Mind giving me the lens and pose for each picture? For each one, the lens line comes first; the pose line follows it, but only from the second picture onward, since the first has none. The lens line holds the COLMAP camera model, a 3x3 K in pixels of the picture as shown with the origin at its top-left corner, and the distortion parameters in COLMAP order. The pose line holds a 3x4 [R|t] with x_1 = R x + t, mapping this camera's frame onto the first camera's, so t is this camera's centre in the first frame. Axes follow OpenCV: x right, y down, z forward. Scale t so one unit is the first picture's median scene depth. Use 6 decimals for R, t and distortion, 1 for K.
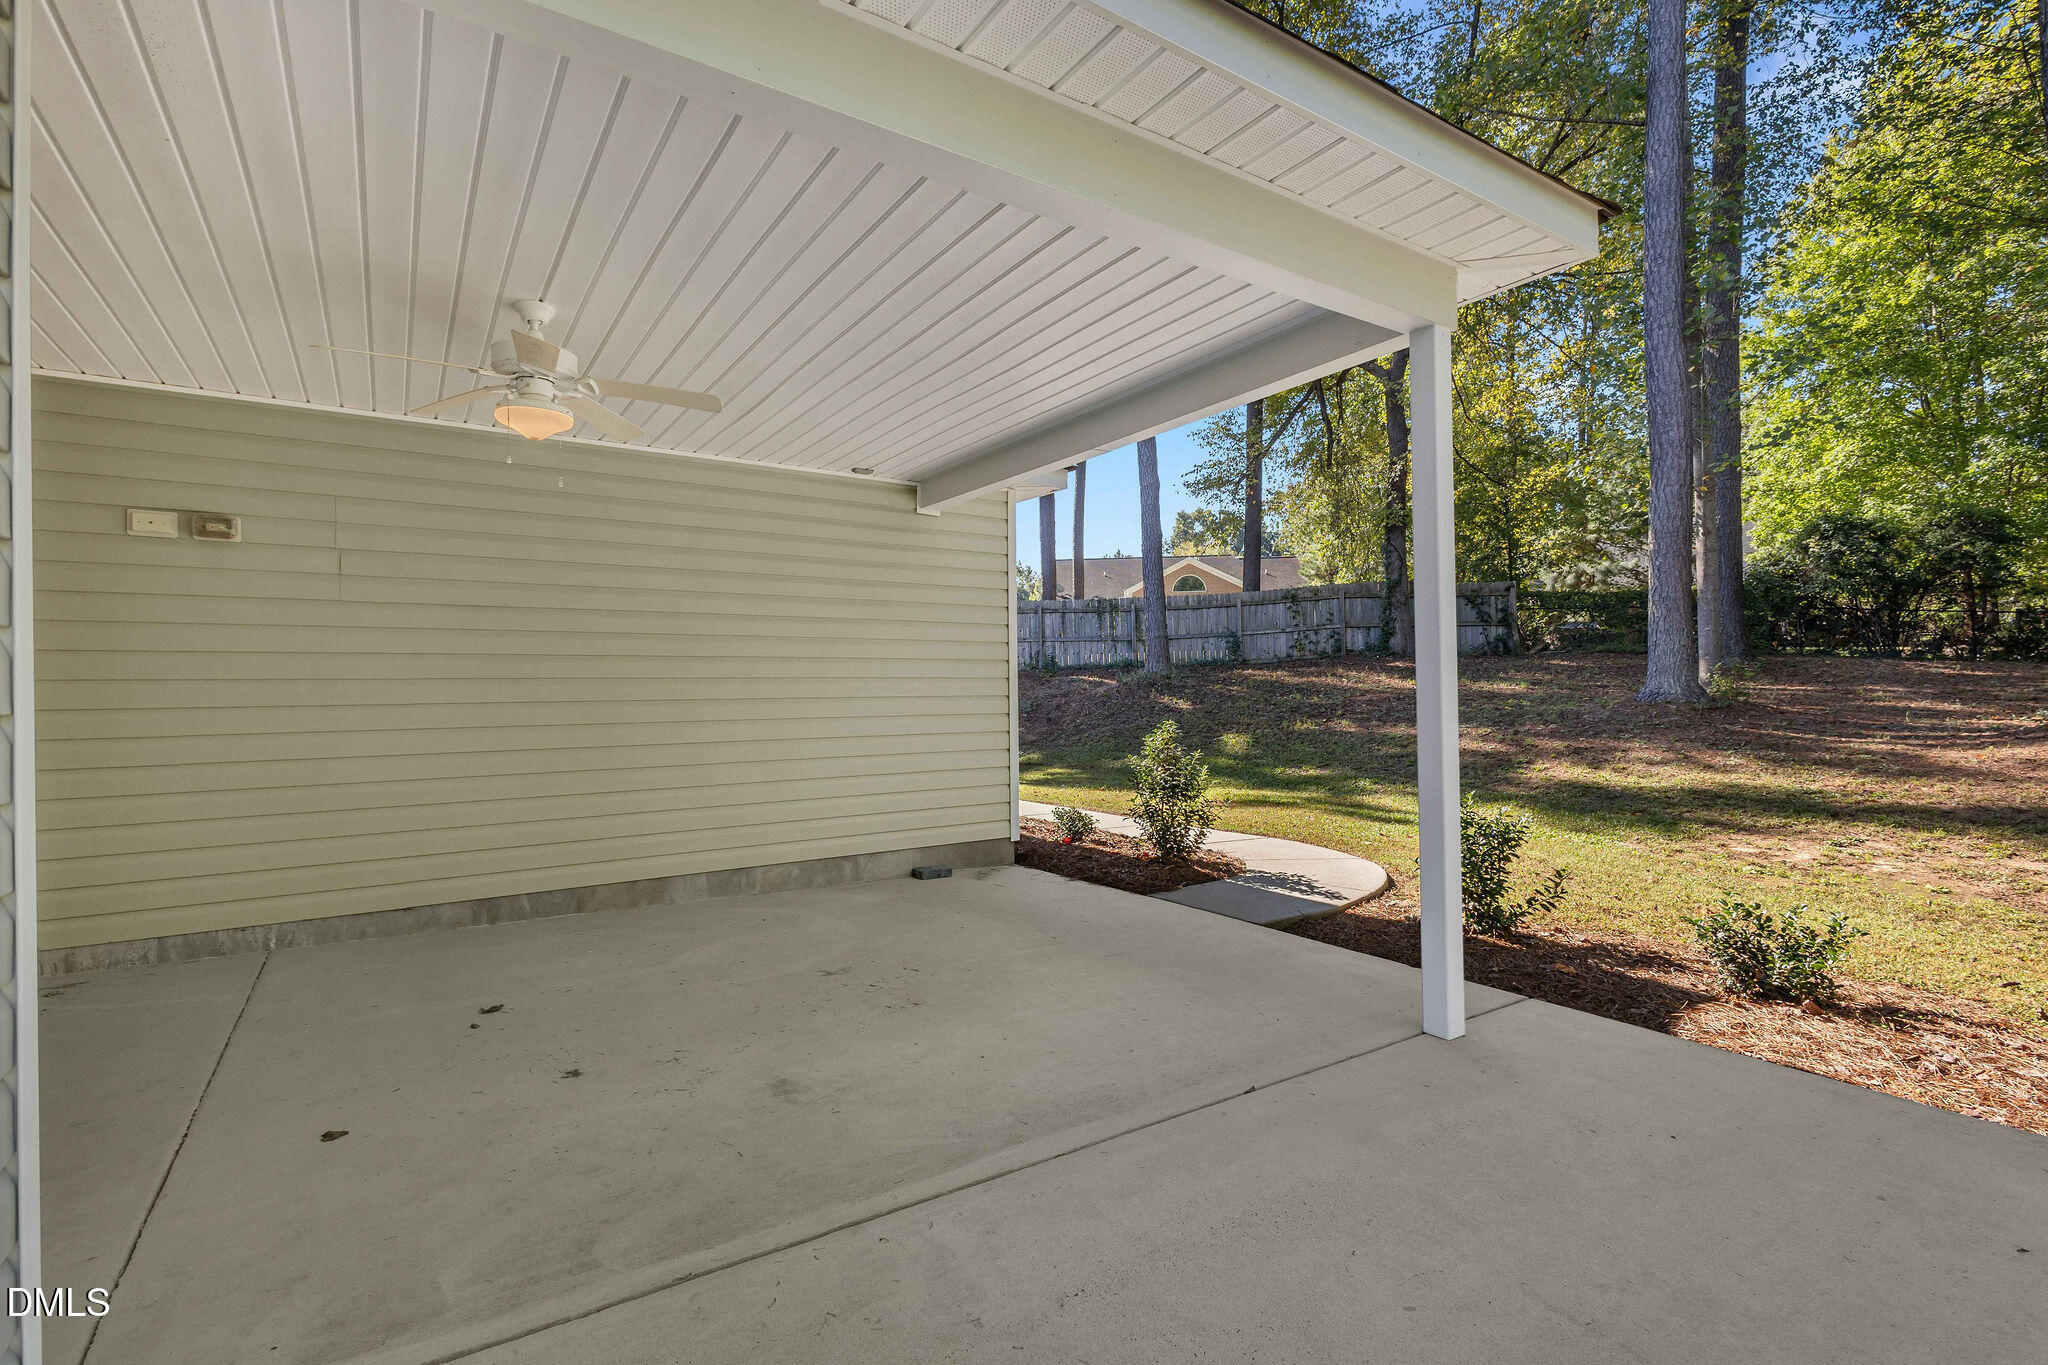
lens RADIAL K [[937.5, 0, 1021.7], [0, 937.5, 686.5], [0, 0, 1]] dist [0.002709, -0.000770]
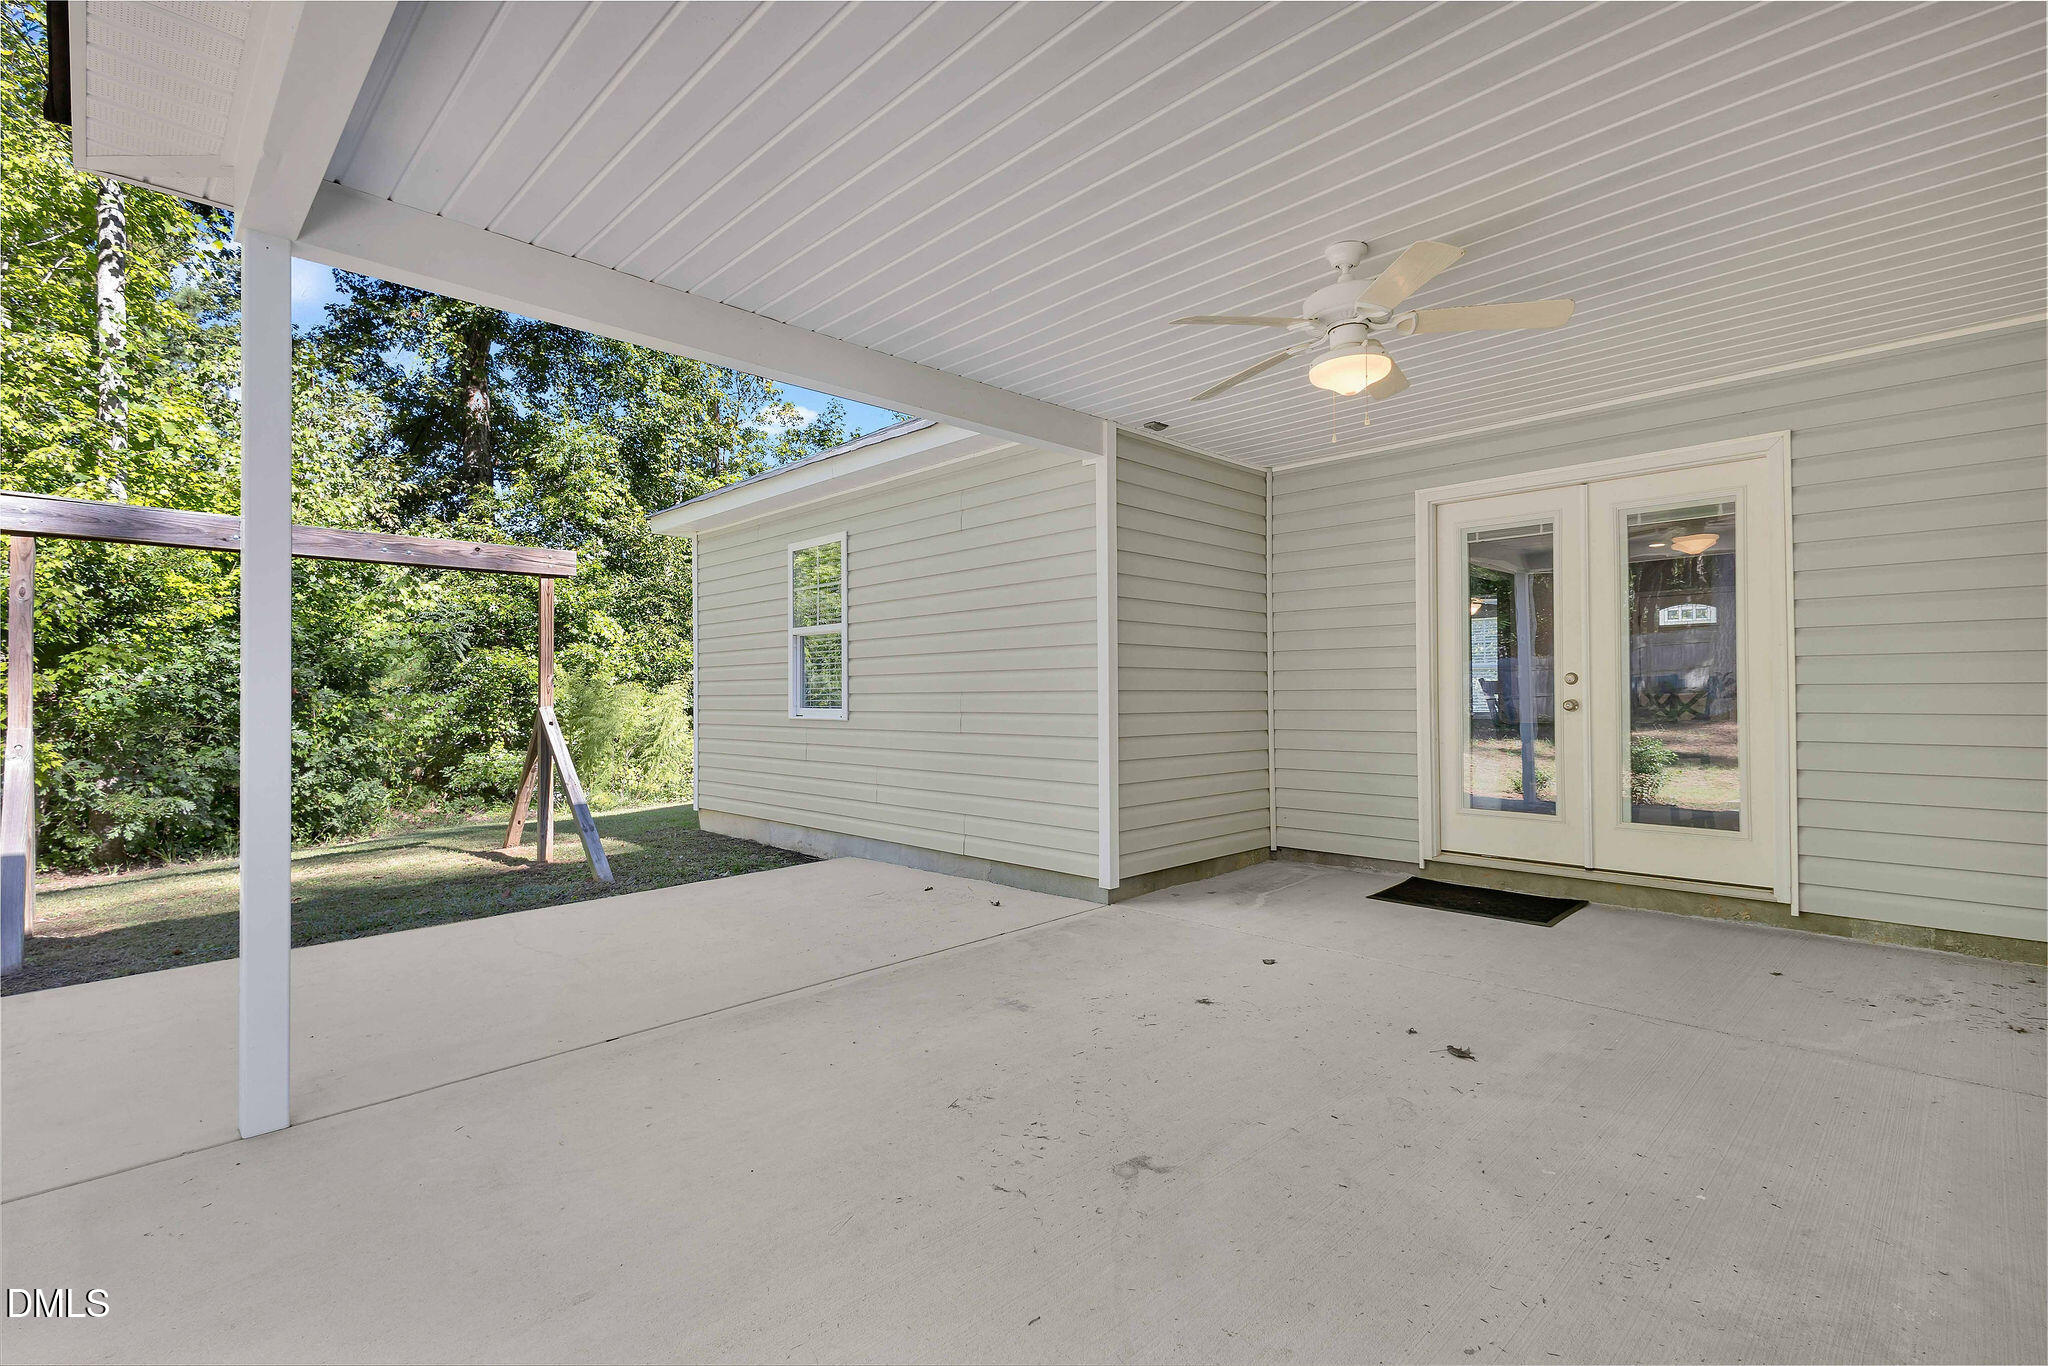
lens RADIAL K [[937.5, 0, 1025.4], [0, 937.5, 684.9], [0, 0, 1]] dist [0.002709, -0.000770]
pose [[-0.982667, 0.023606, -0.183870, -0.048438], [0.025515, 0.999642, -0.008023, 0.017565], [0.183615, -0.012576, -0.982918, 2.154661]]
